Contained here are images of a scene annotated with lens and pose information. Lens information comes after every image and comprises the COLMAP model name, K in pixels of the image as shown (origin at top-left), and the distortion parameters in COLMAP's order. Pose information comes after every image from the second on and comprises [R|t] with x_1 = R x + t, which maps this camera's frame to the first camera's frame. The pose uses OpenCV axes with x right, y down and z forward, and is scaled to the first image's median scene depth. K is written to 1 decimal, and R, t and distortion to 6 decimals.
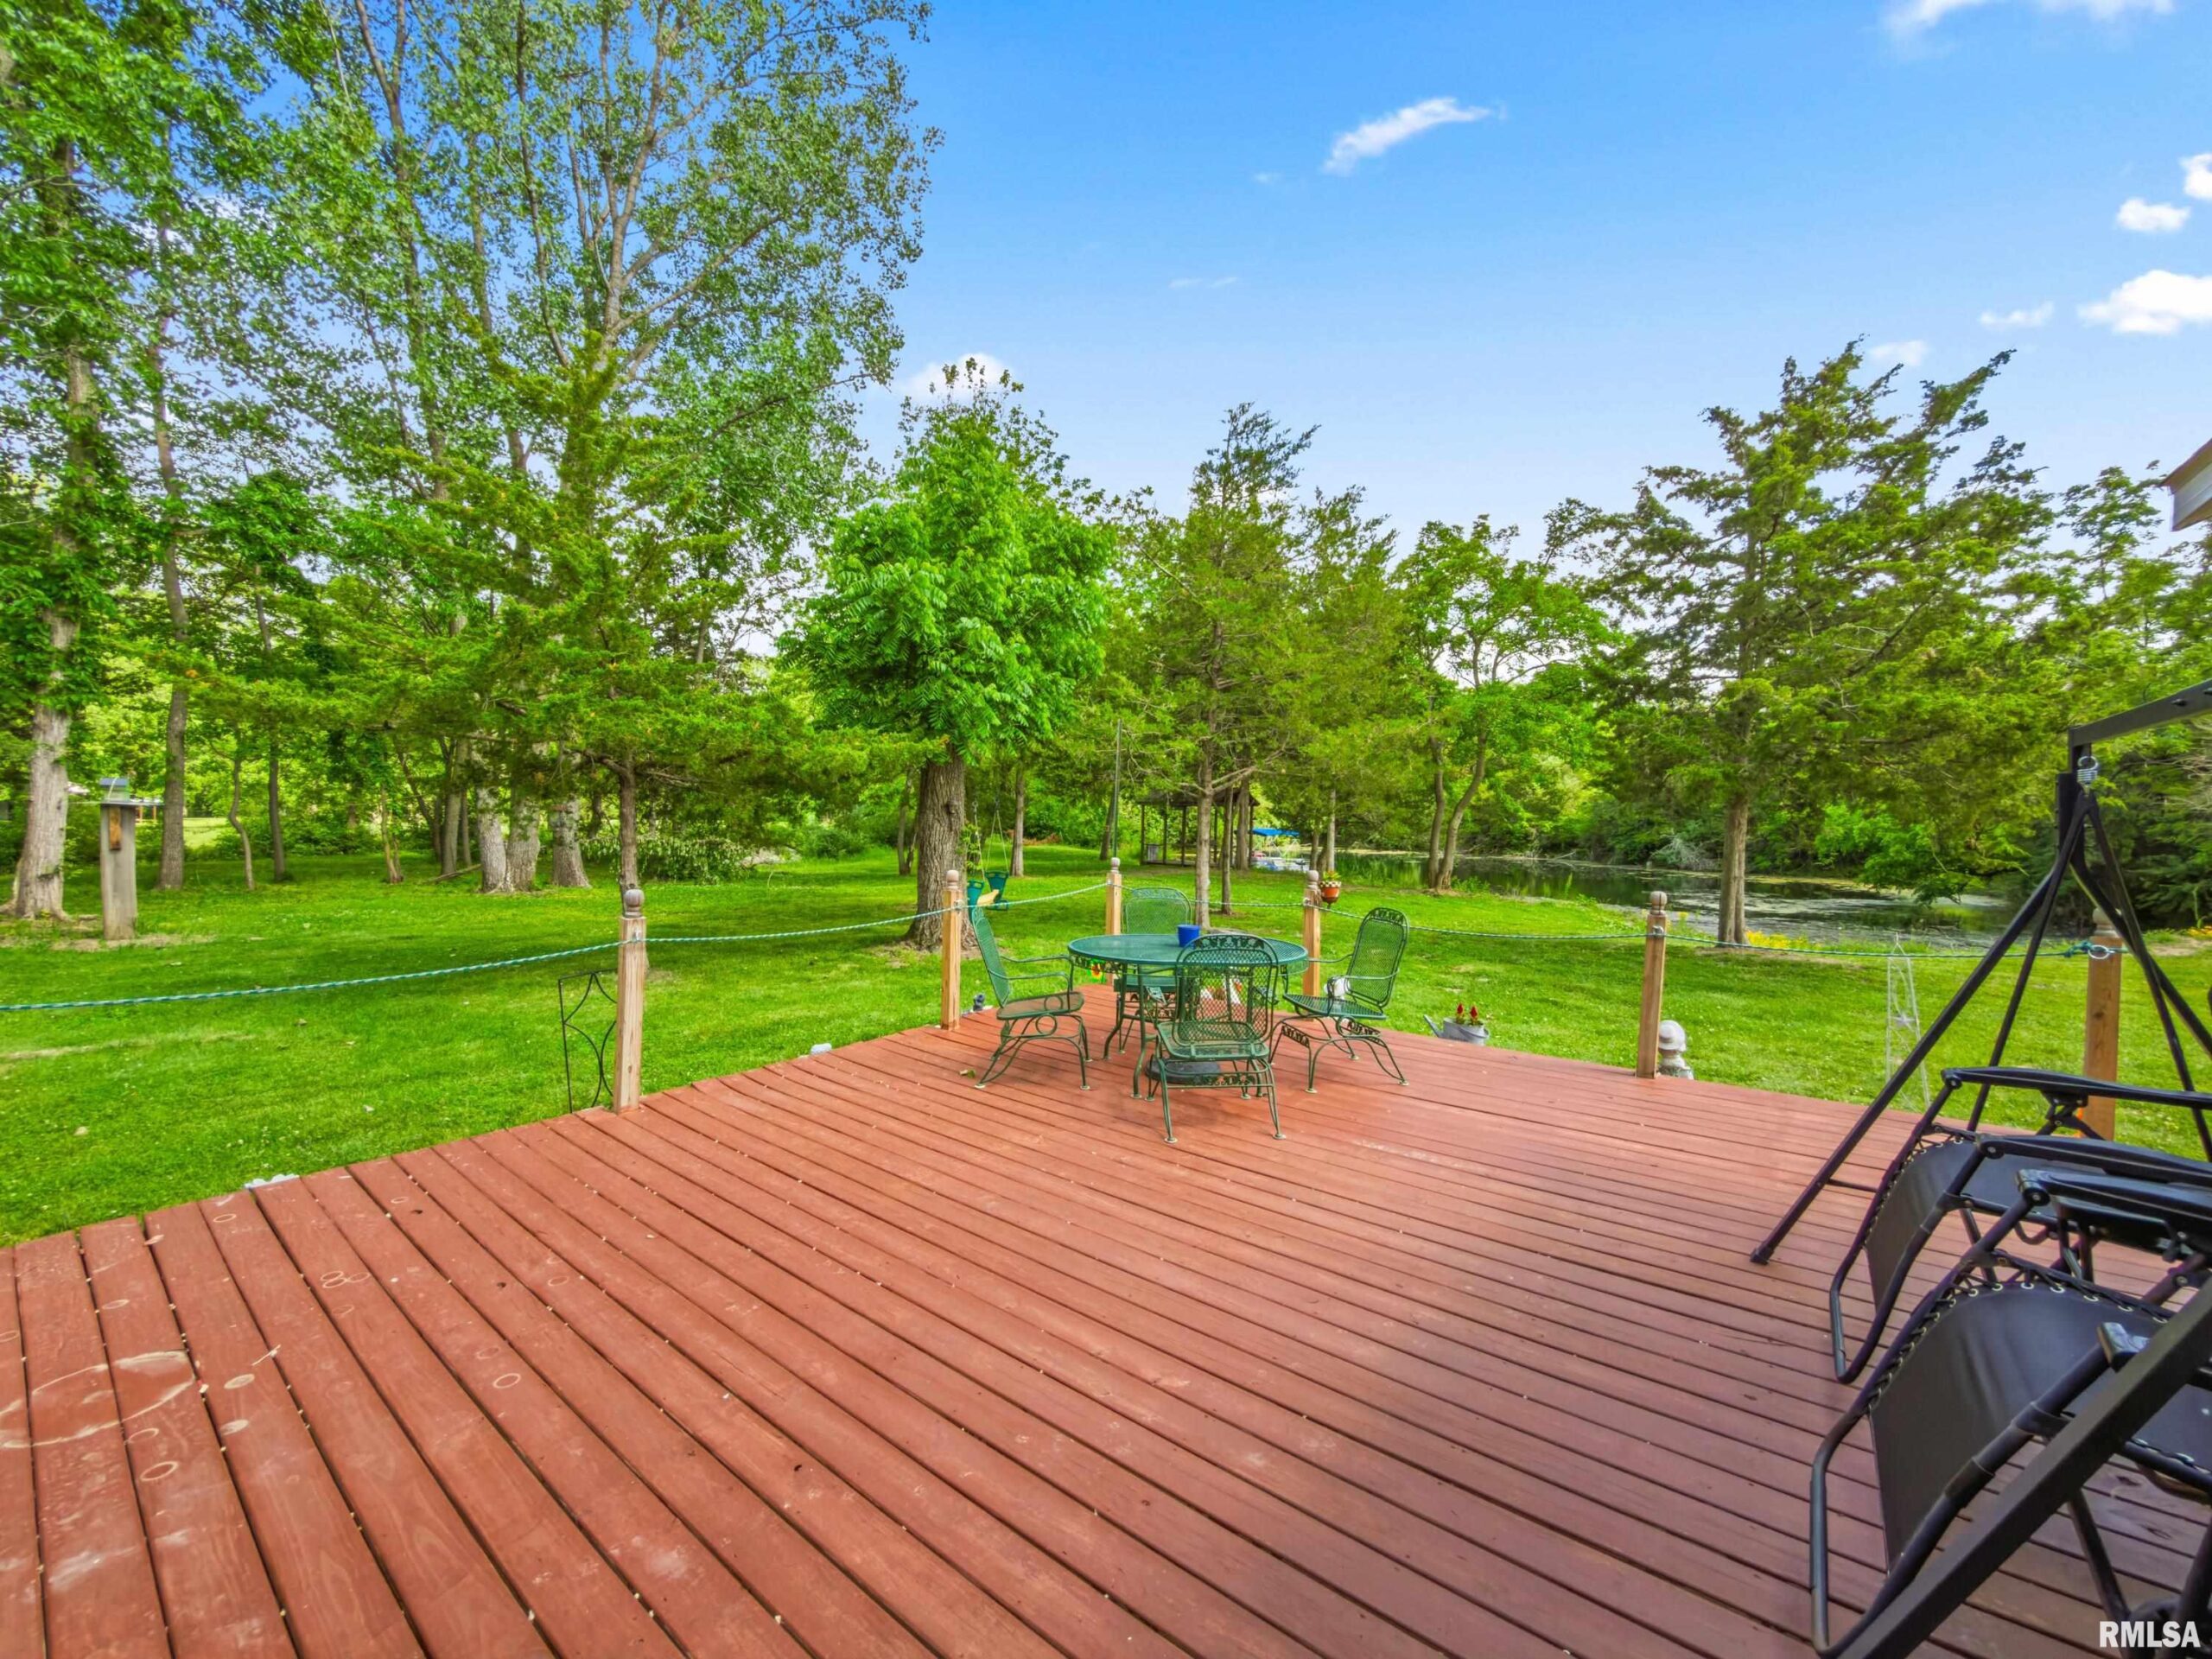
lens RADIAL K [[884.5, 0, 1111.9], [0, 884.5, 839.9], [0, 0, 1]] dist [0.000636, -0.000022]
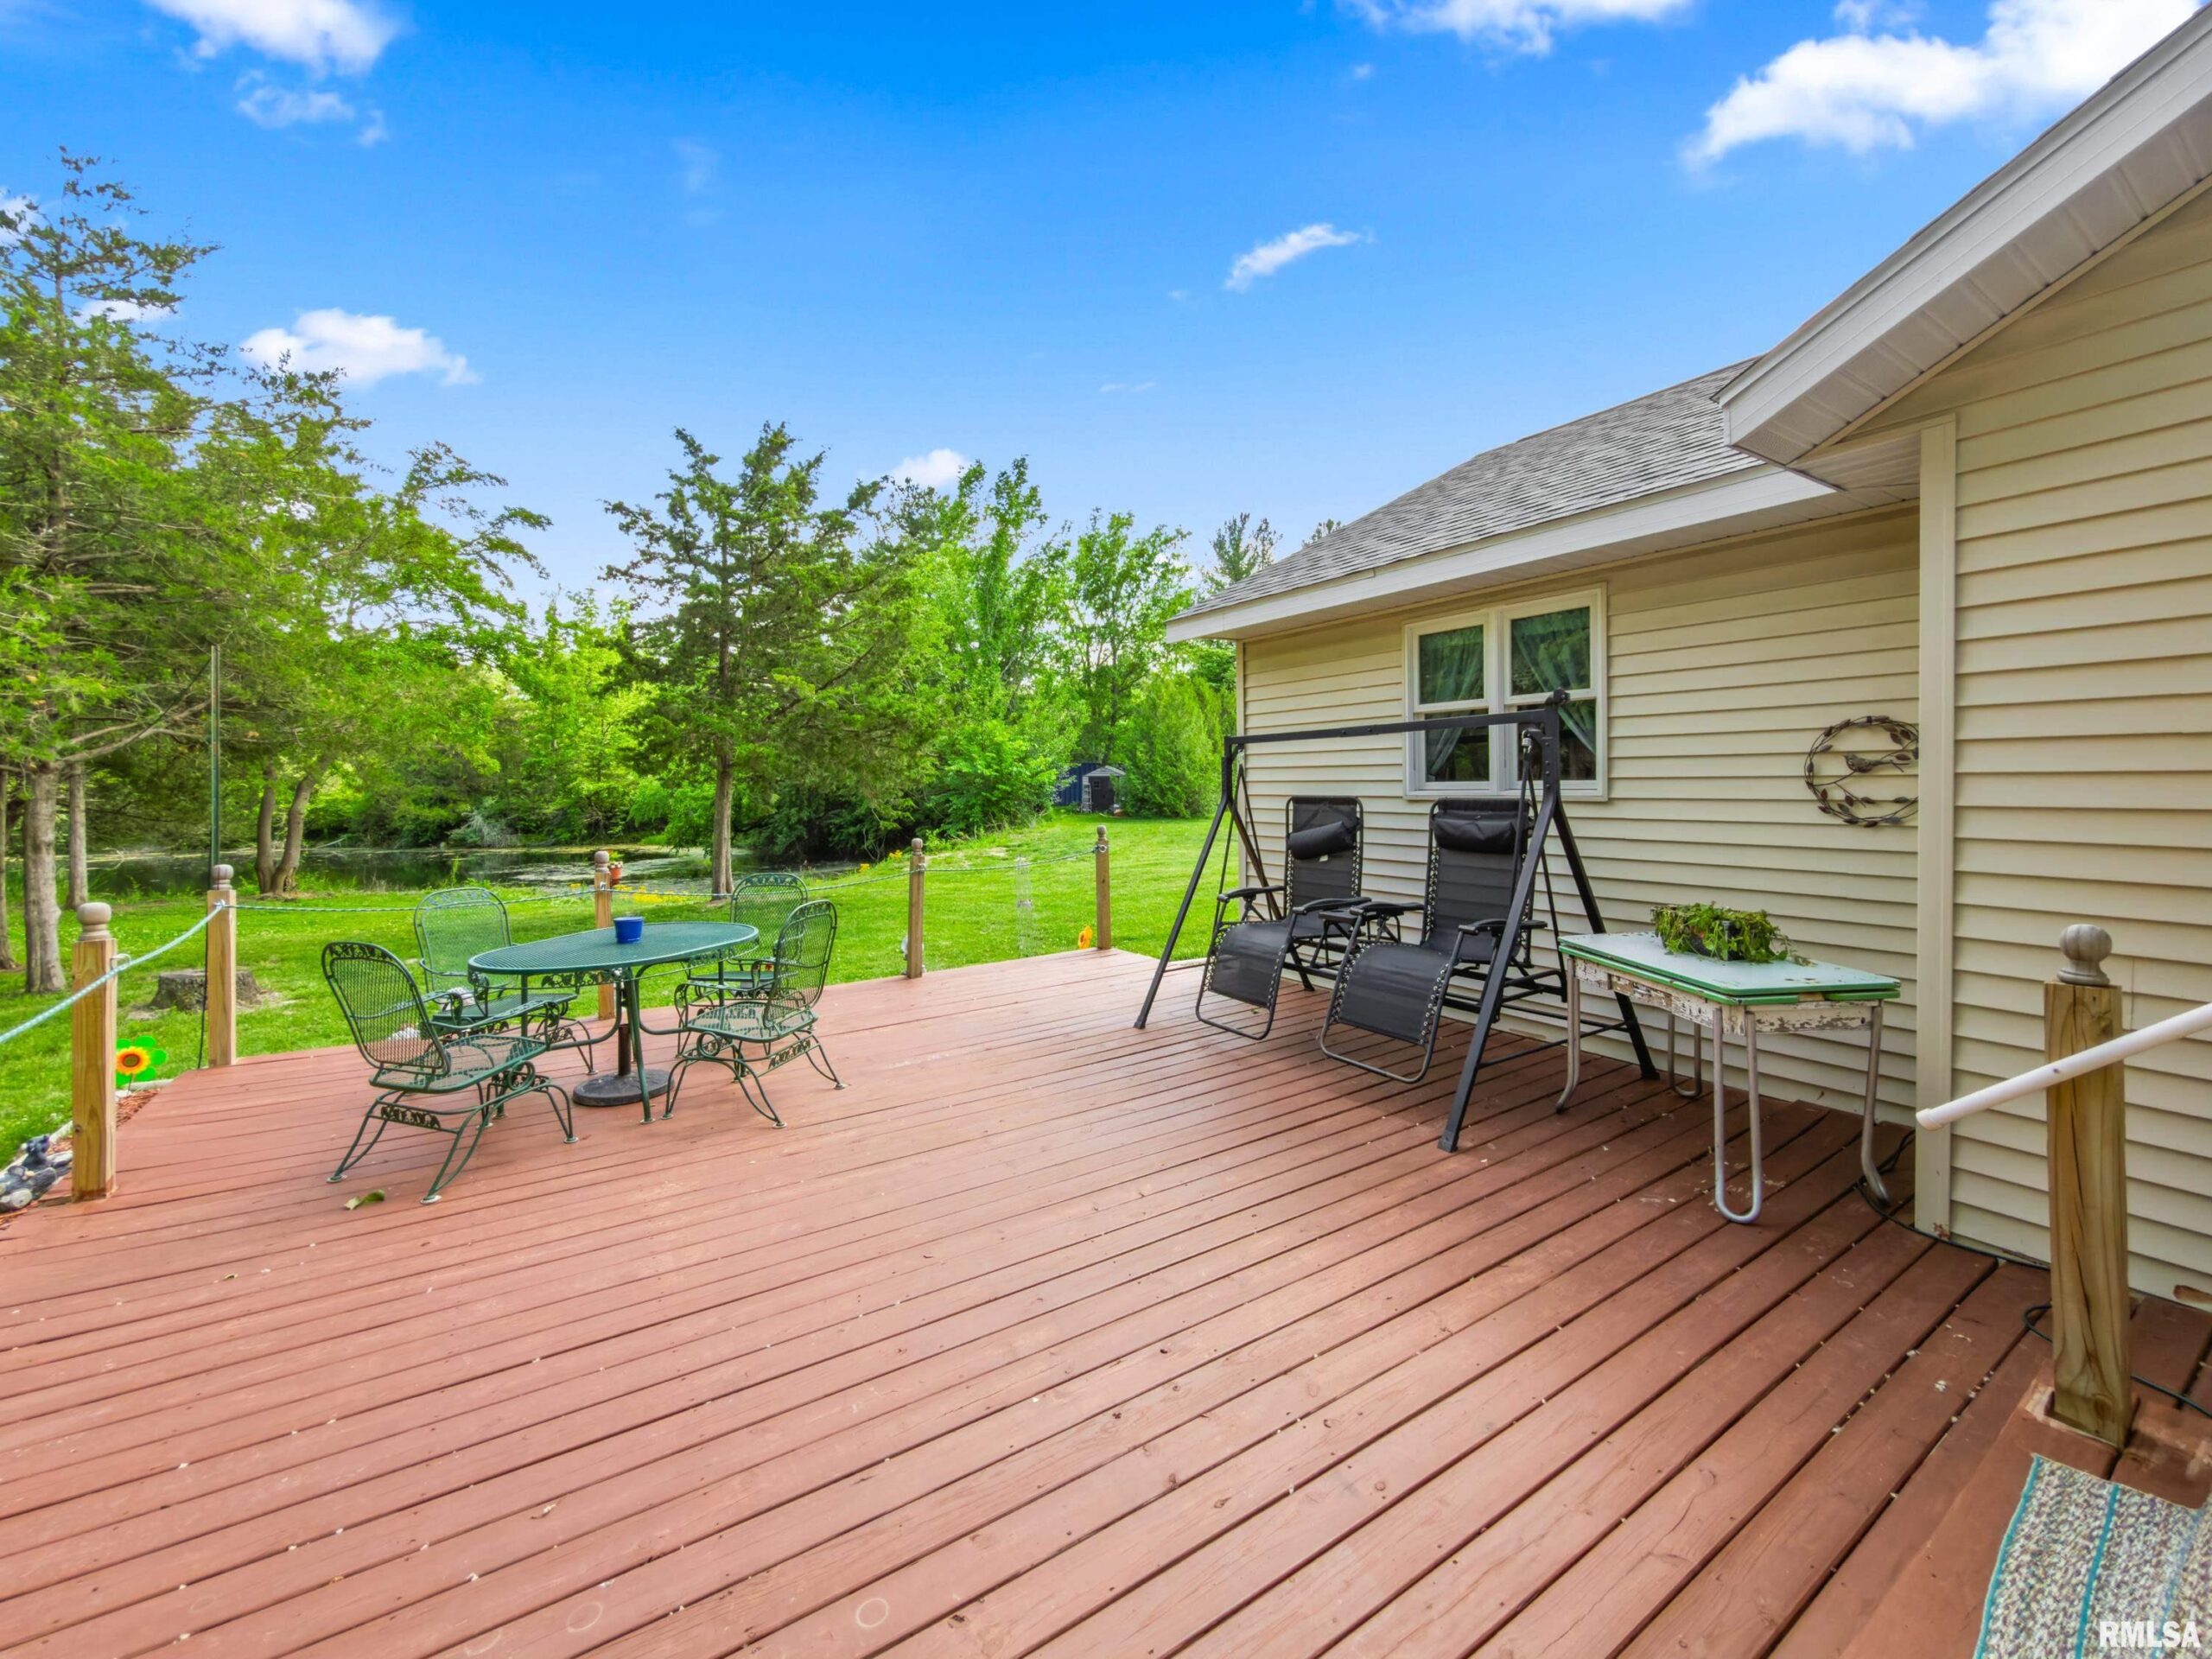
lens RADIAL K [[884.5, 0, 1118.1], [0, 884.5, 828.6], [0, 0, 1]] dist [0.000636, -0.000022]
pose [[0.326400, -0.061970, 0.943198, -0.238574], [0.048802, 0.997623, 0.048657, -0.003542], [-0.943971, 0.030149, 0.328648, 0.112299]]
